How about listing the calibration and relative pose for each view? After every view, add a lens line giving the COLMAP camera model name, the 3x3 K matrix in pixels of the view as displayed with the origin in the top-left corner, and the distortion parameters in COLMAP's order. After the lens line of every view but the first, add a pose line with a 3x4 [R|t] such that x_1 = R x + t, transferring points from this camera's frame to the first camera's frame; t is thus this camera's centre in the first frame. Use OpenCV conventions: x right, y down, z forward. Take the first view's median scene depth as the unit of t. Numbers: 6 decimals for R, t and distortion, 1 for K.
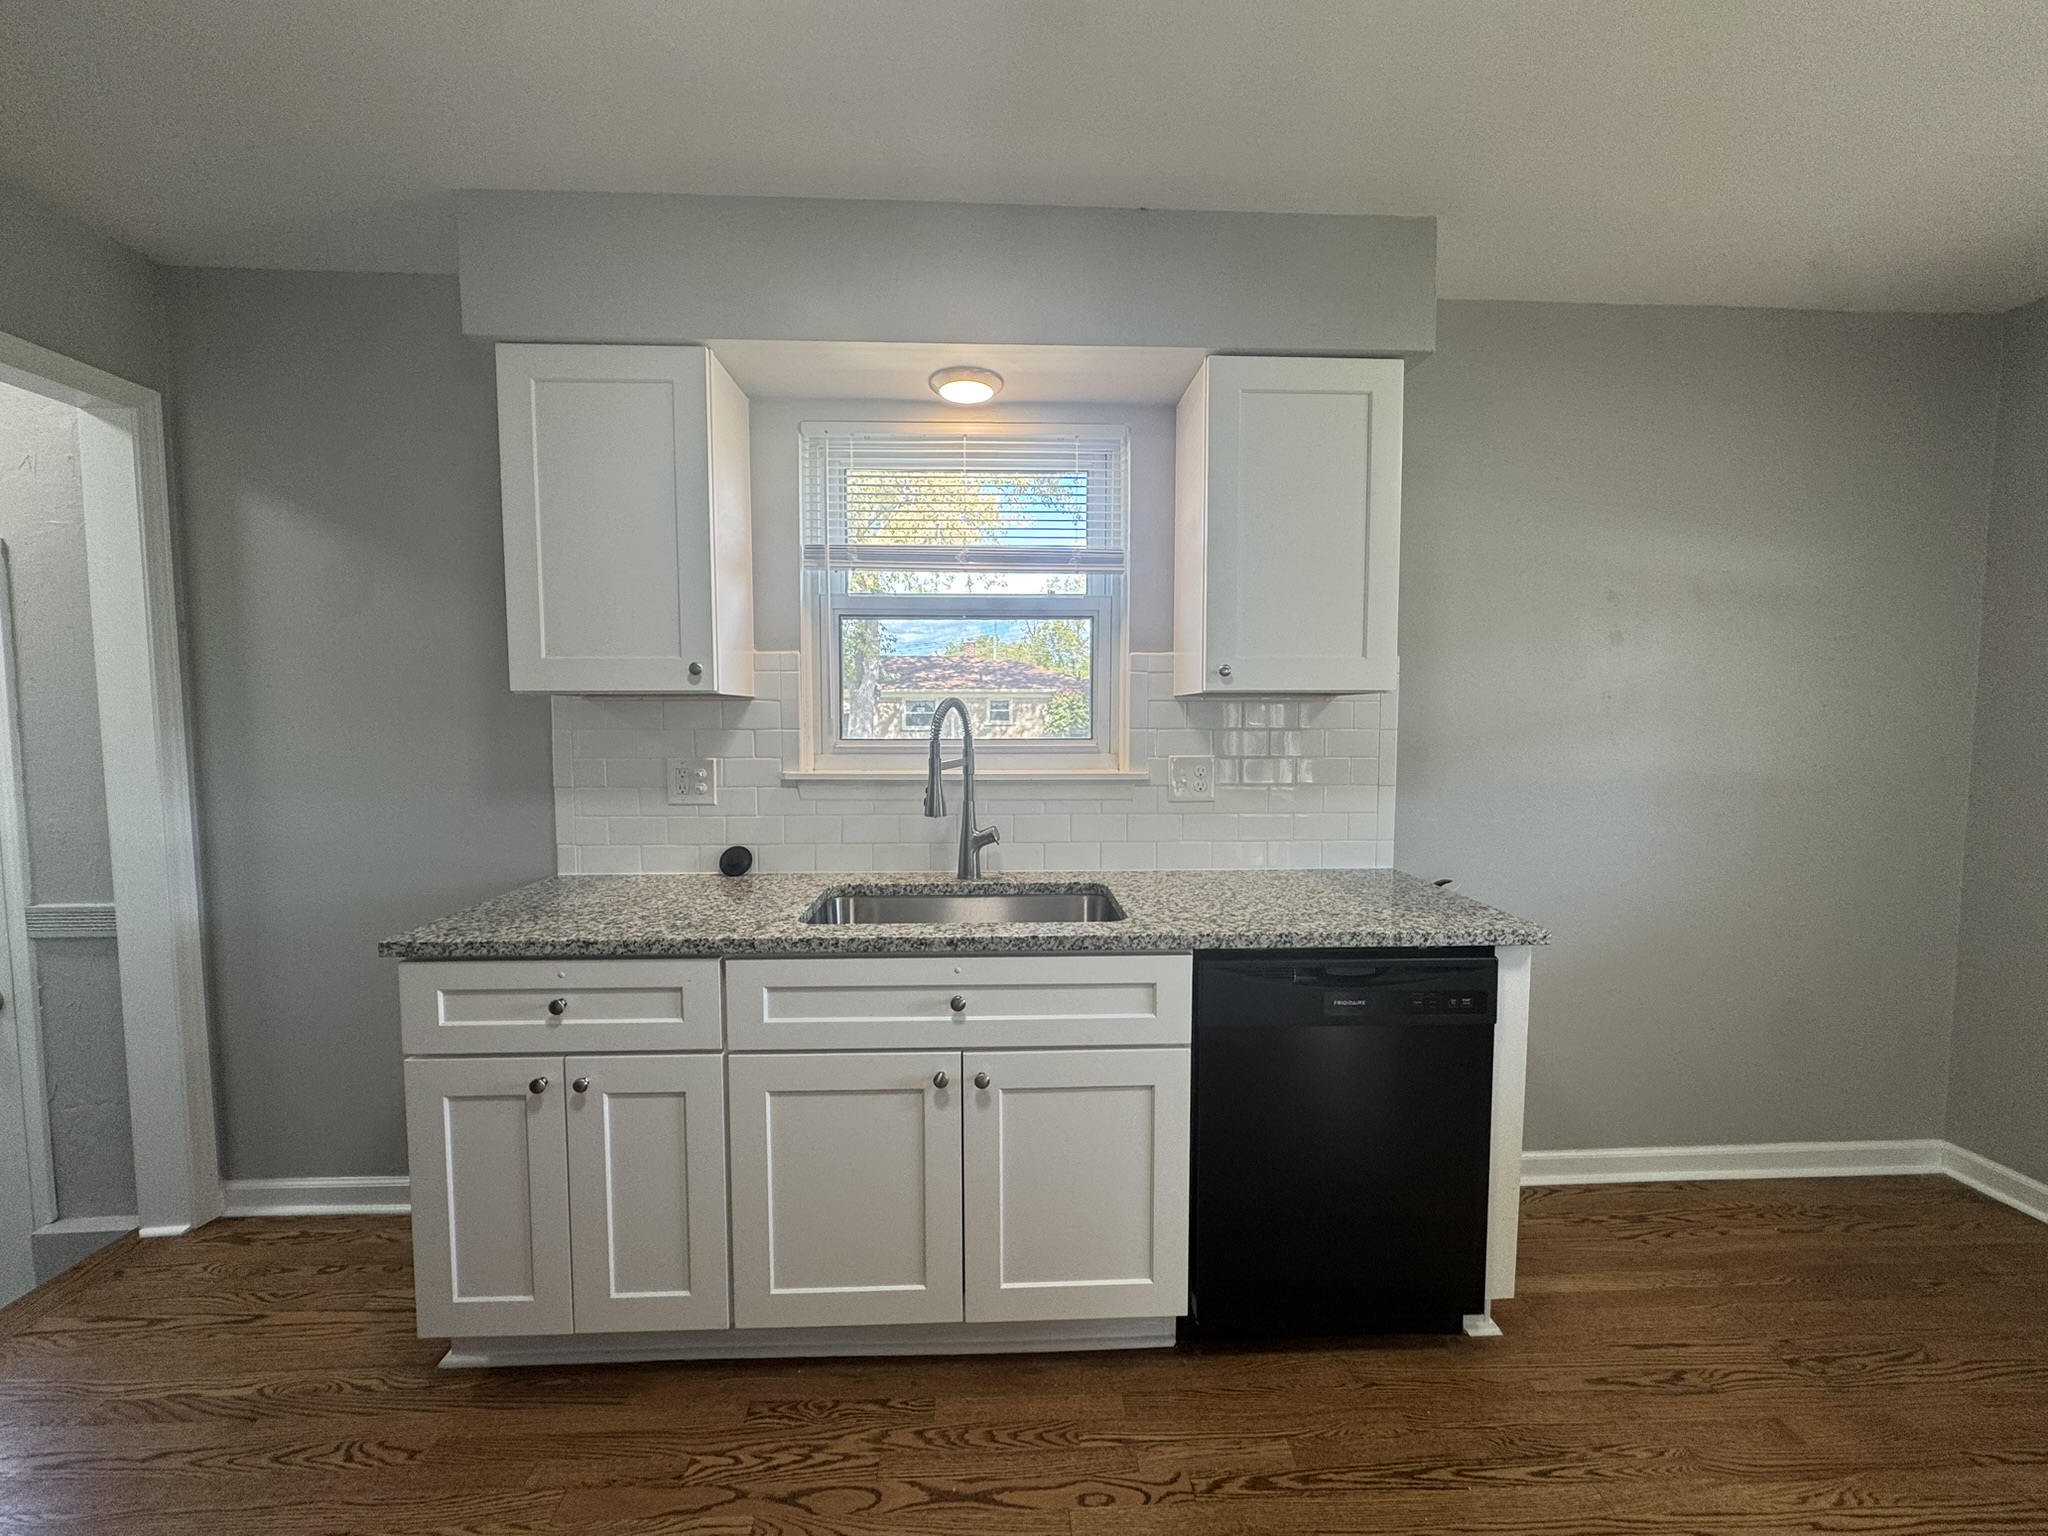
lens RADIAL K [[819.2, 0, 1024.0], [0, 819.2, 768.0], [0, 0, 1]] dist [-0.002621, -0.000052]
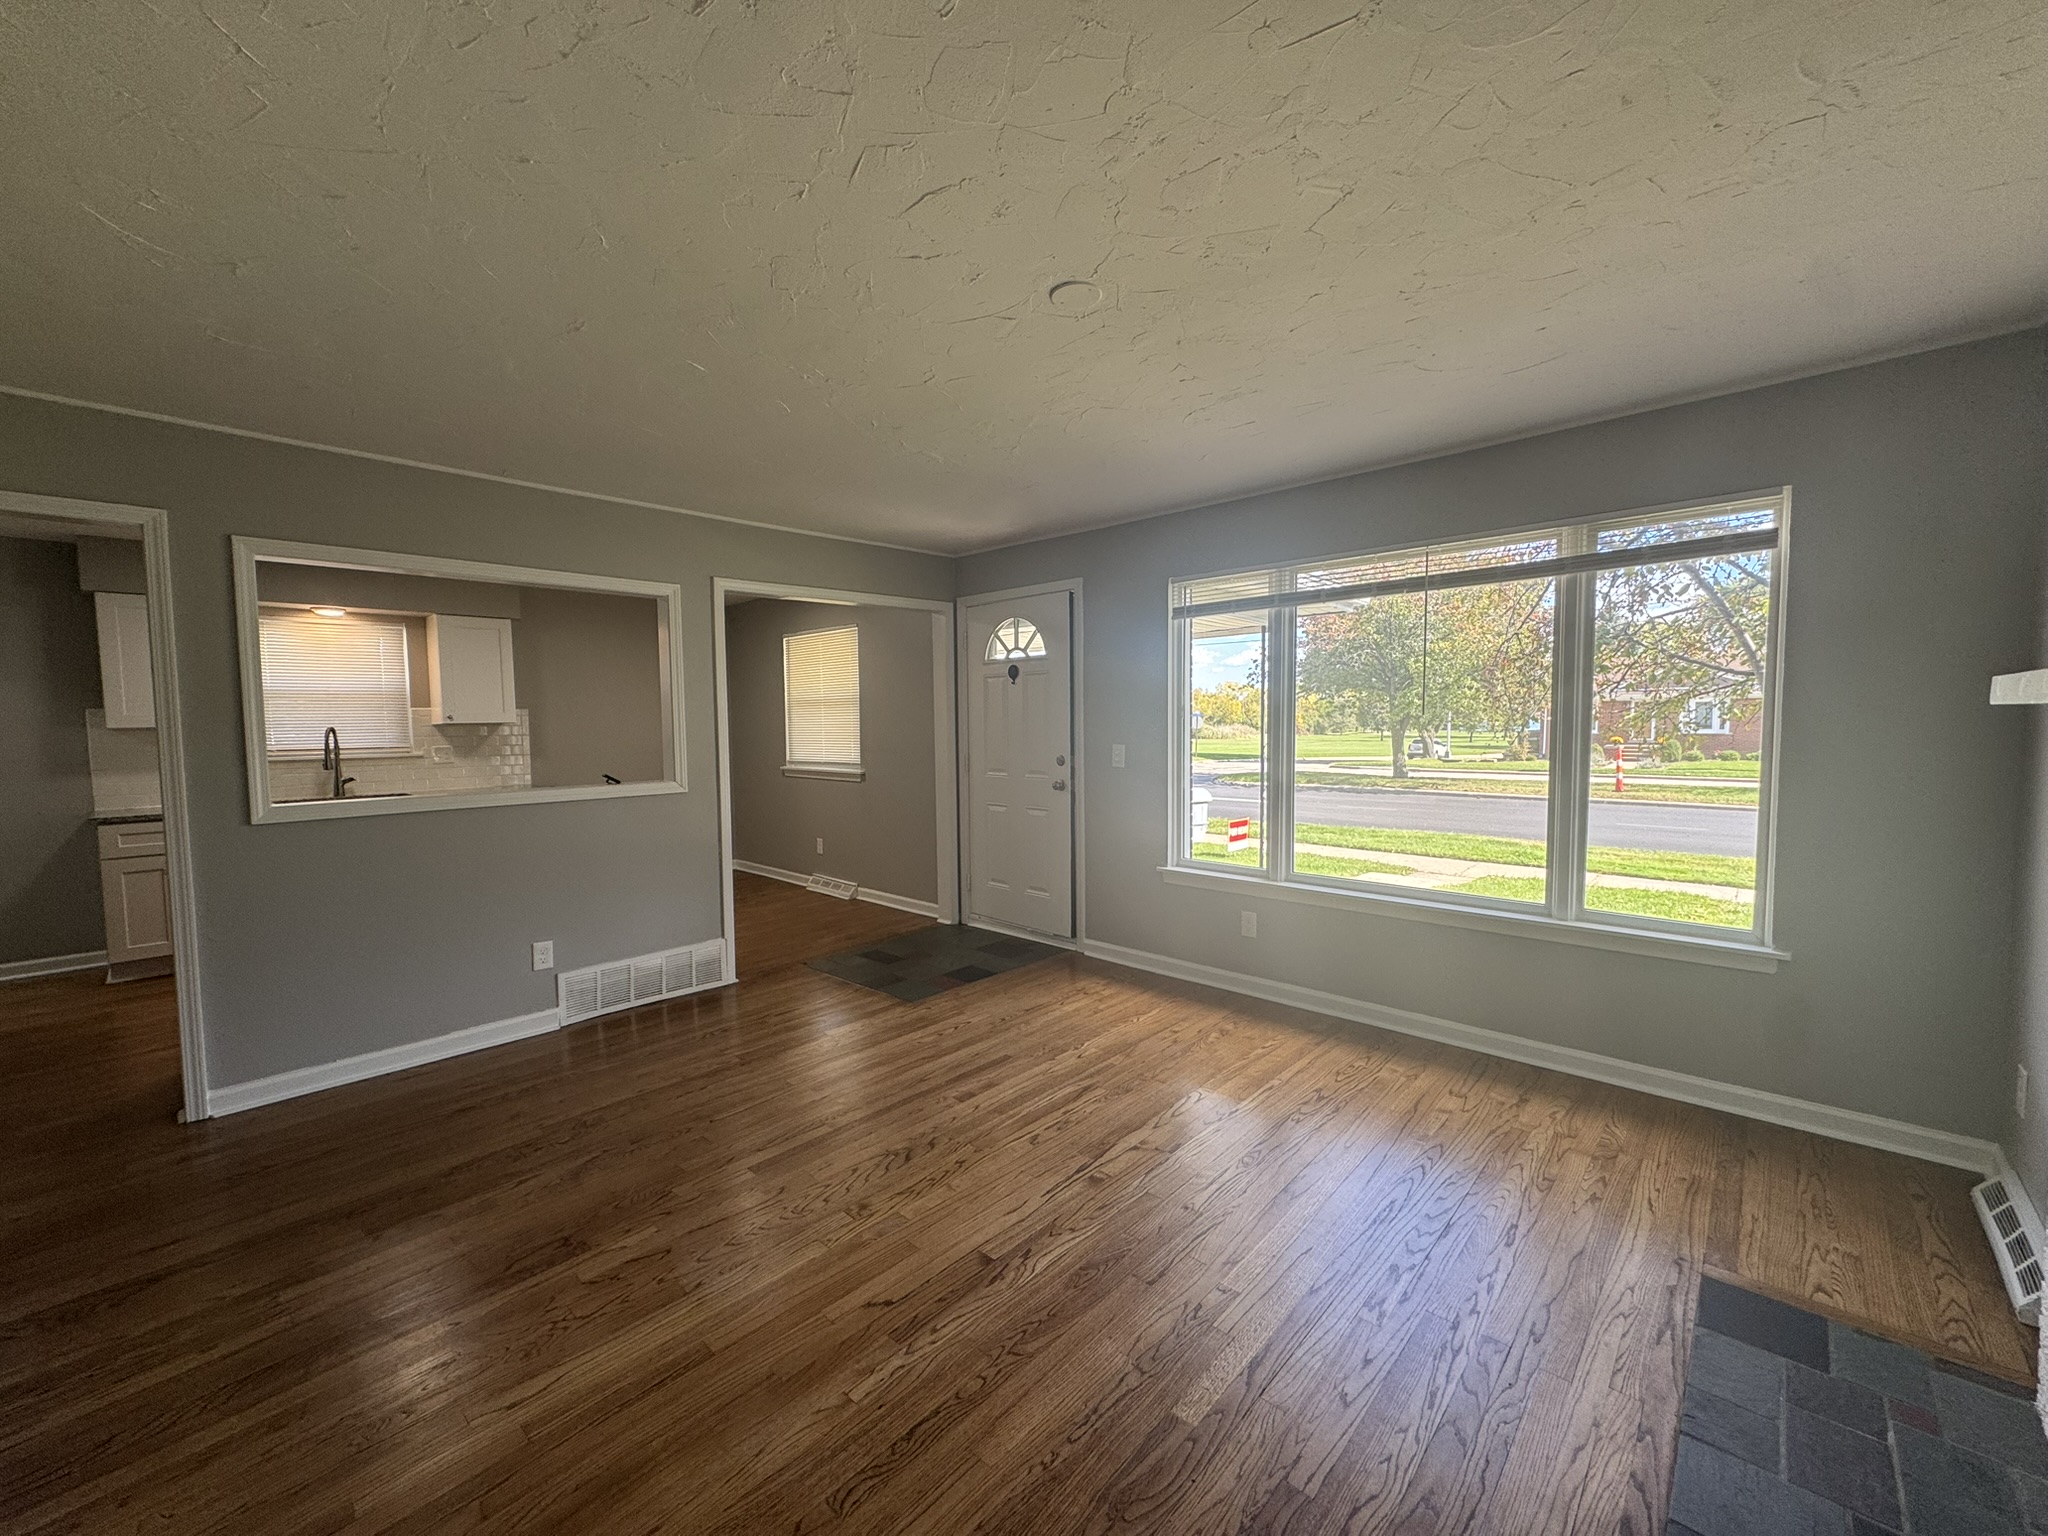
lens RADIAL K [[819.2, 0, 1024.0], [0, 819.2, 768.0], [0, 0, 1]] dist [-0.002621, -0.000052]
pose [[0.713959, -0.052559, 0.698212, -0.332142], [0.060867, 0.998063, 0.012890, 0.145679], [-0.697537, 0.033295, 0.715775, -2.443280]]
